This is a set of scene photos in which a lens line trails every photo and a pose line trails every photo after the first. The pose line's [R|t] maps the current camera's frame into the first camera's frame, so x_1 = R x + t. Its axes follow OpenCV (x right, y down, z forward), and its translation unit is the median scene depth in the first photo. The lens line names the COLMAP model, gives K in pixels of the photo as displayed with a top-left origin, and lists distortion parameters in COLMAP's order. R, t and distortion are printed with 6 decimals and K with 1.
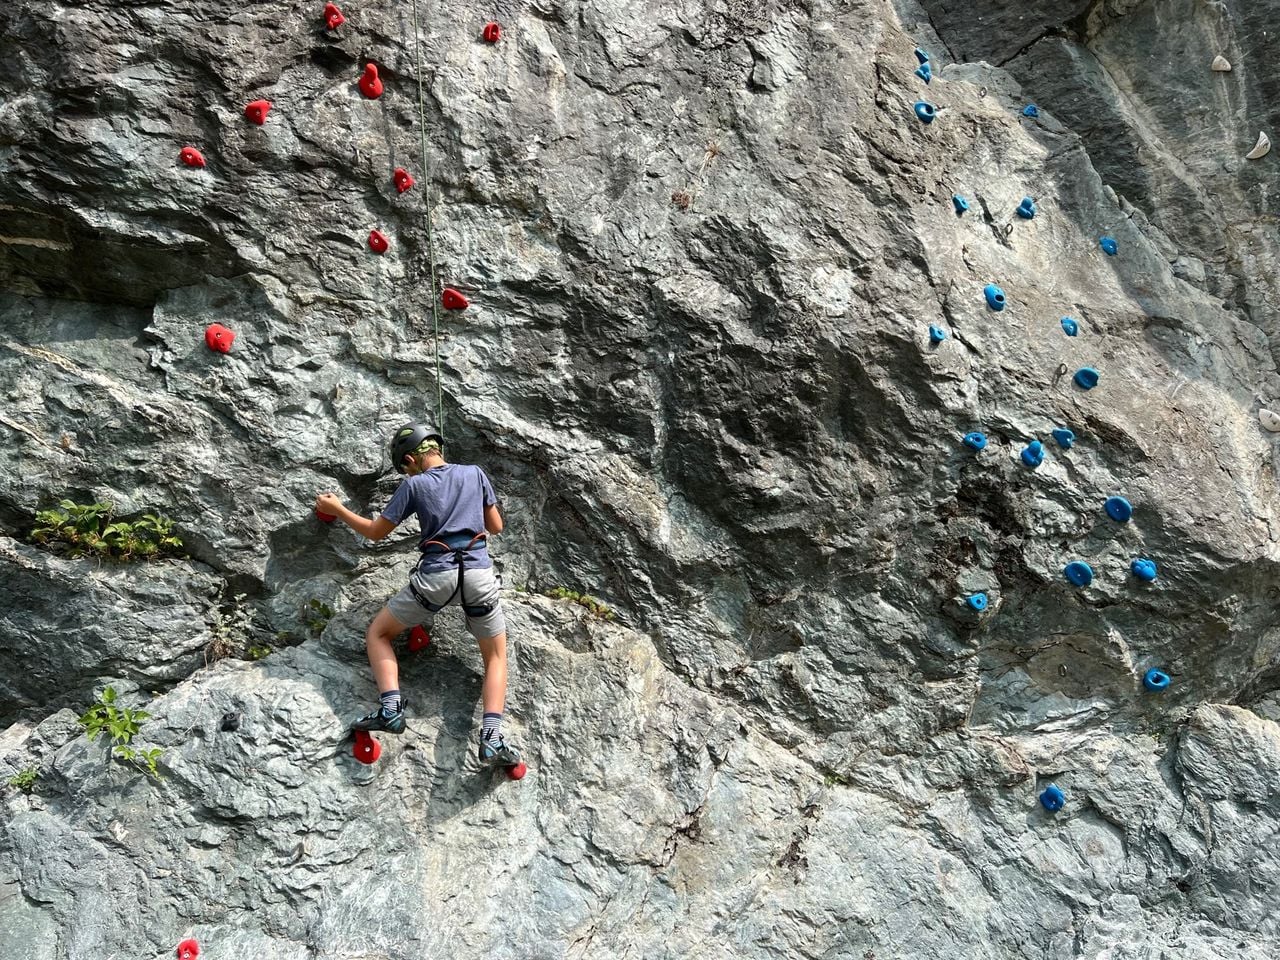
lens RADIAL K [[995.2, 0, 651.6], [0, 995.2, 489.5], [0, 0, 1]] dist [0.061236, -0.071891]
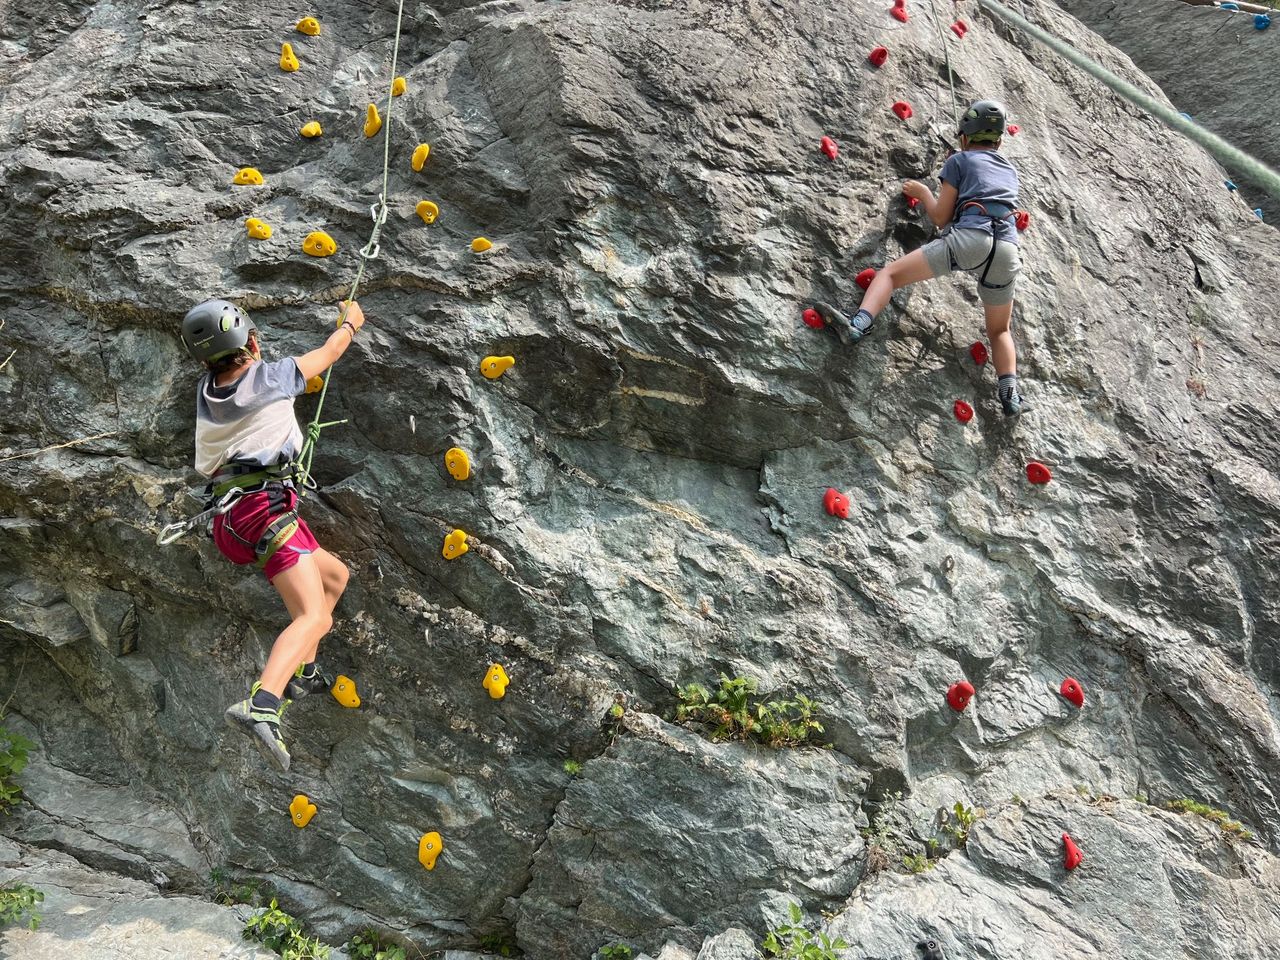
lens RADIAL K [[995.2, 0, 684.0], [0, 995.2, 471.9], [0, 0, 1]] dist [0.061236, -0.071891]
pose [[0.998481, 0.042145, 0.035481, -0.584525], [-0.033205, 0.974289, -0.222842, 0.031108], [-0.043961, 0.221326, 0.974209, 0.095962]]
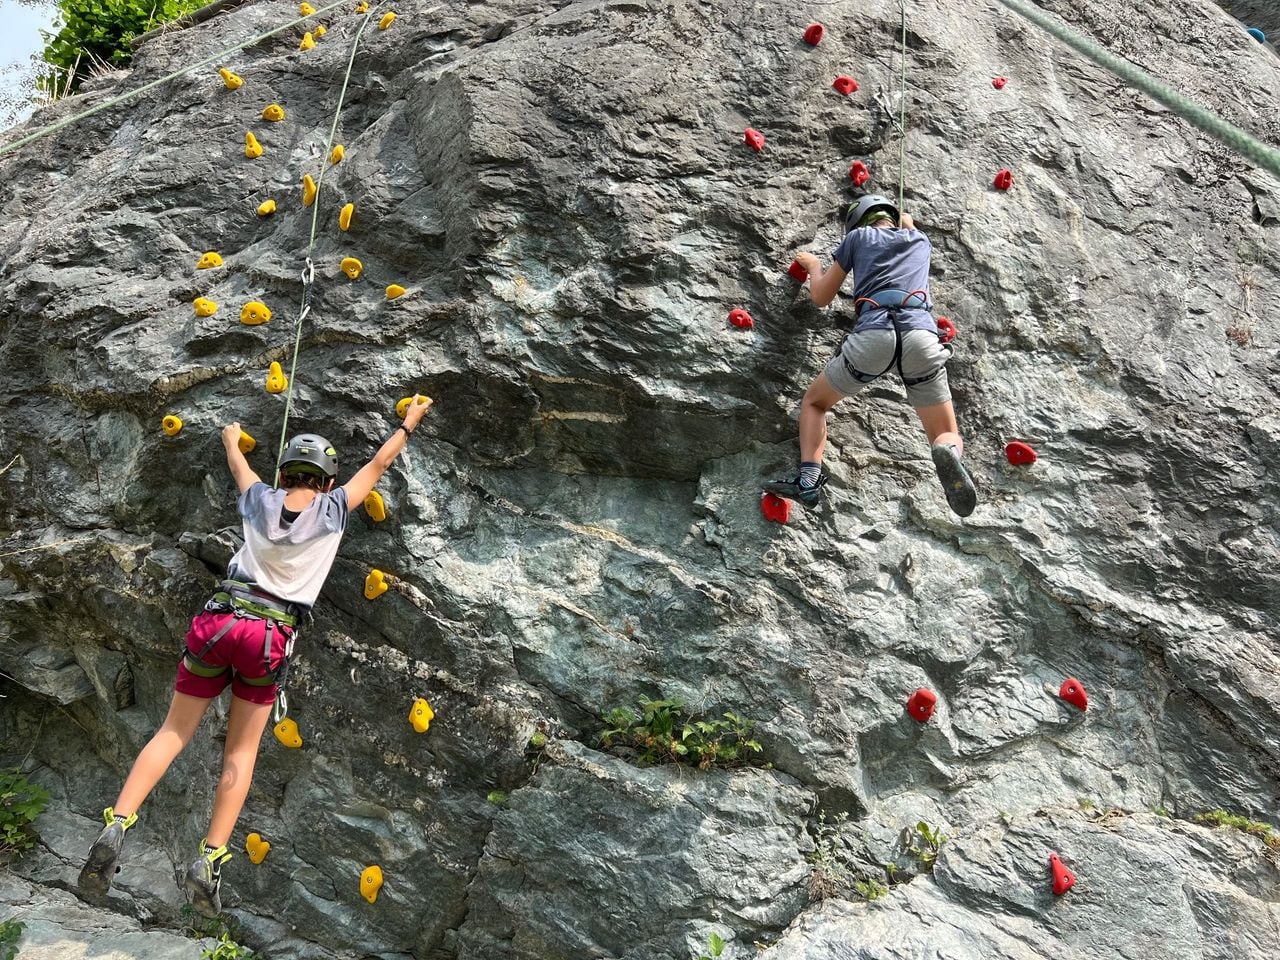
lens RADIAL K [[995.2, 0, 638.1], [0, 995.2, 484.8], [0, 0, 1]] dist [0.061236, -0.071891]
pose [[0.981165, -0.059454, -0.183796, -0.373839], [0.014691, 0.971669, -0.235888, 0.033222], [0.192614, 0.228745, 0.954241, 0.132856]]
